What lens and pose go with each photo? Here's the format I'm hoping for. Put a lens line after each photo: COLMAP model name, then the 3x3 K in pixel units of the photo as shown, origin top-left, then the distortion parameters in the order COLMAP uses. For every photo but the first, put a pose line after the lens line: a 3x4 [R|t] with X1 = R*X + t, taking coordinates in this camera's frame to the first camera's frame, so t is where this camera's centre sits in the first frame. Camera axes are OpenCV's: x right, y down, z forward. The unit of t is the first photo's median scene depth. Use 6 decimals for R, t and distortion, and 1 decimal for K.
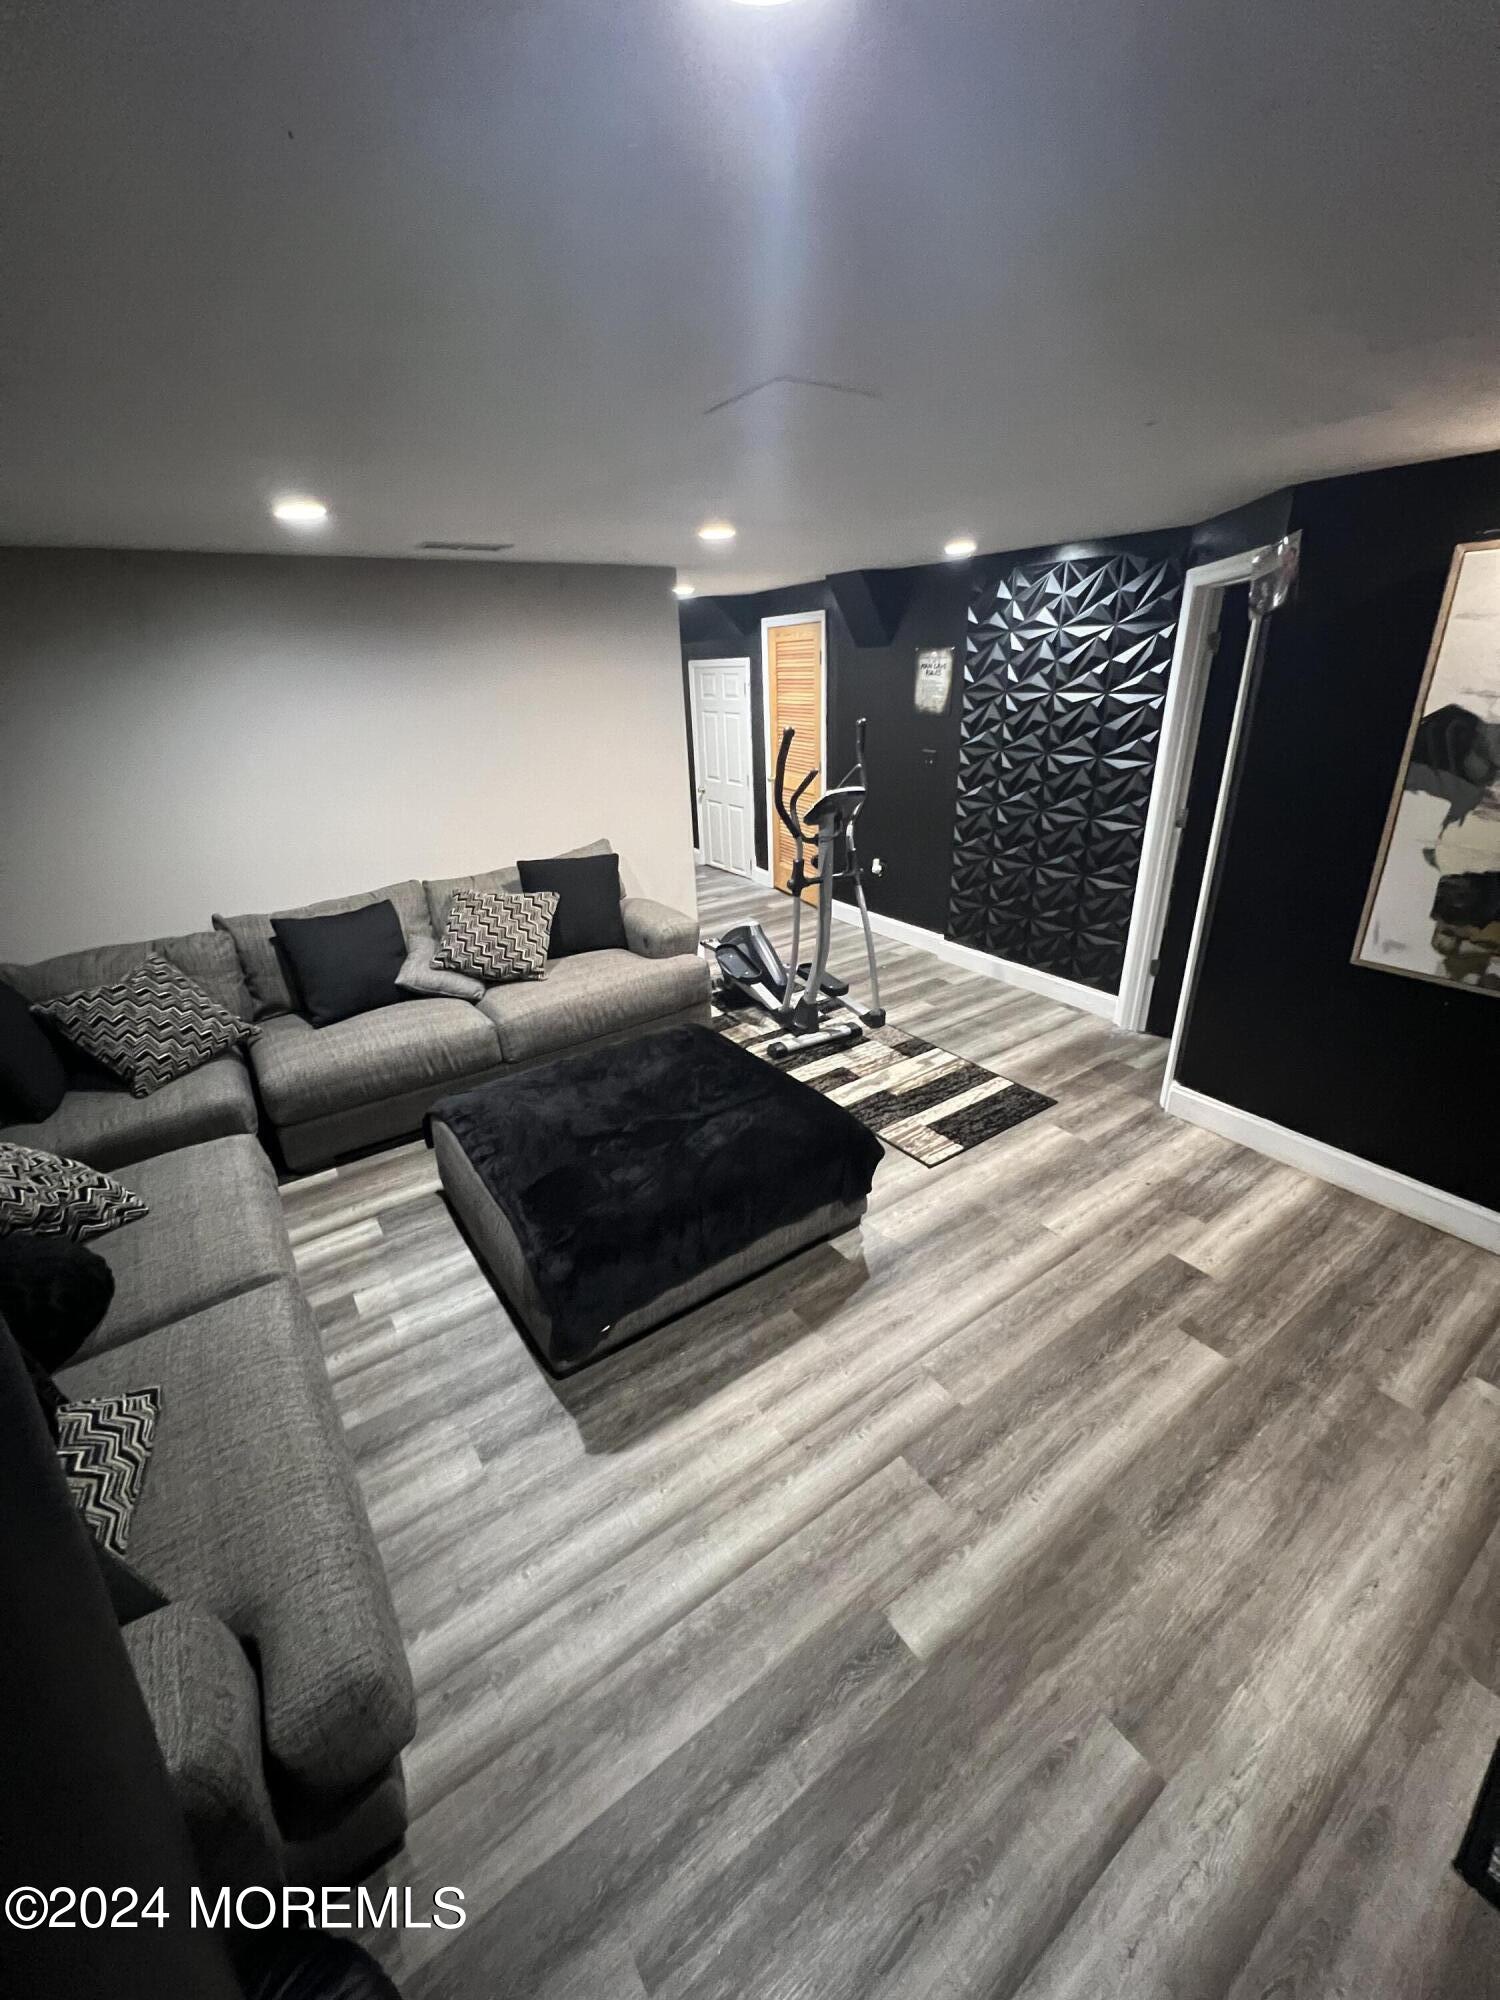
lens RADIAL K [[797.5, 0, 750.0], [0, 797.5, 1000.0], [0, 0, 1]] dist [0.000149, 0.000644]
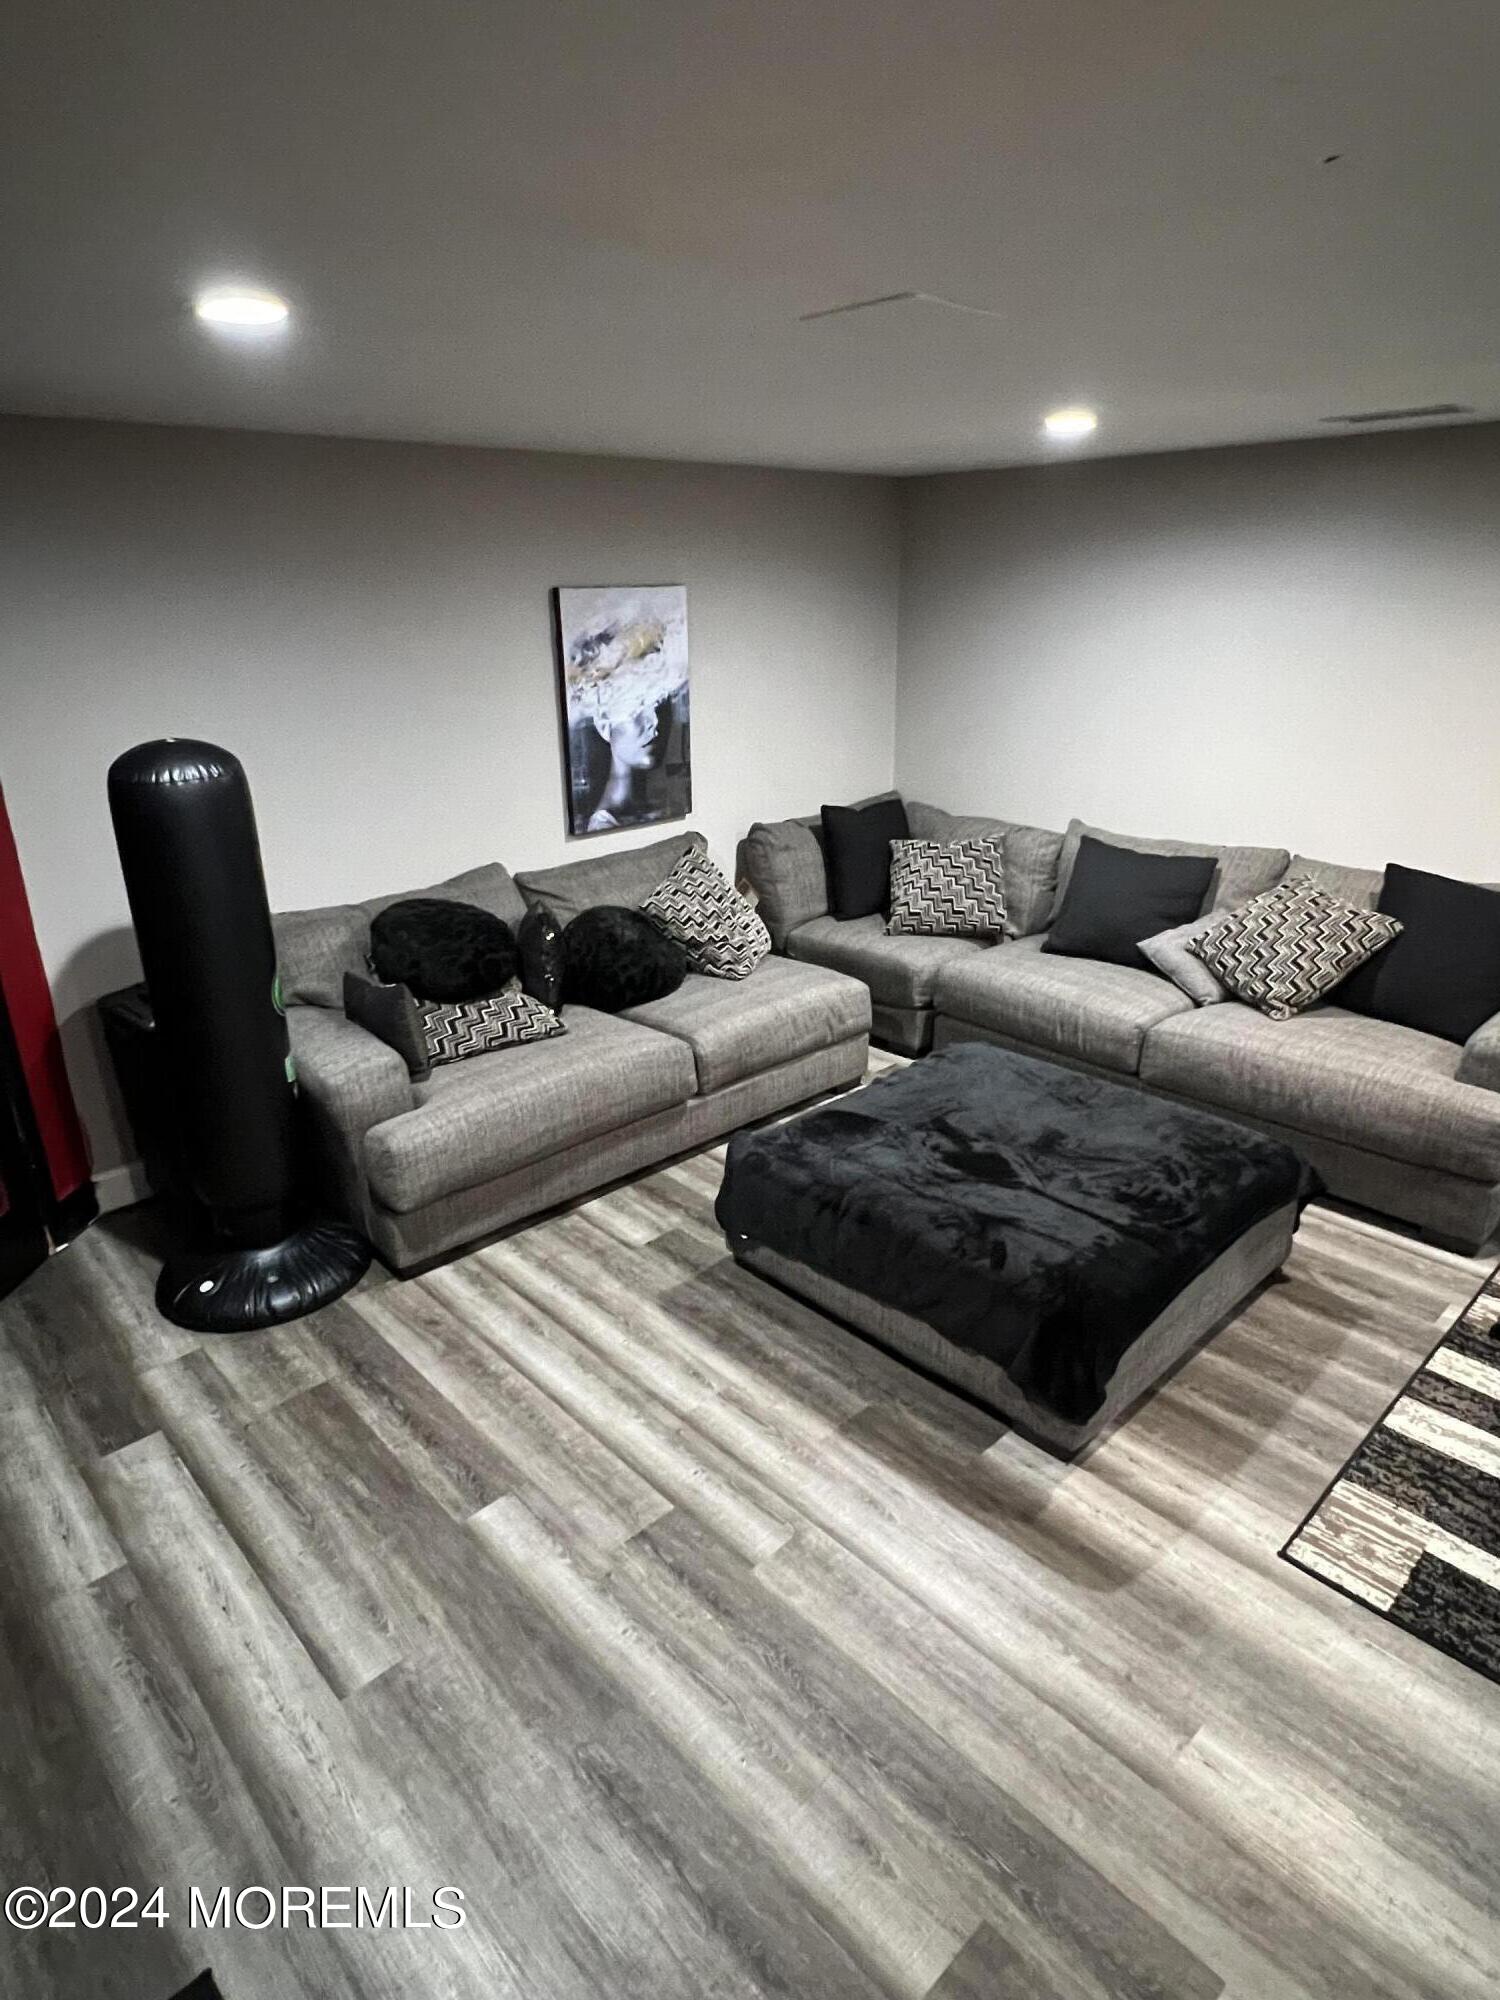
lens RADIAL K [[1135.3, 0, 750.0], [0, 1135.3, 1000.0], [0, 0, 1]] dist [0.001499, -0.001548]
pose [[0.146421, 0.373555, -0.915979, 1.114326], [-0.380801, 0.875887, 0.296333, -0.305945], [0.912990, 0.305417, 0.270498, 0.566340]]
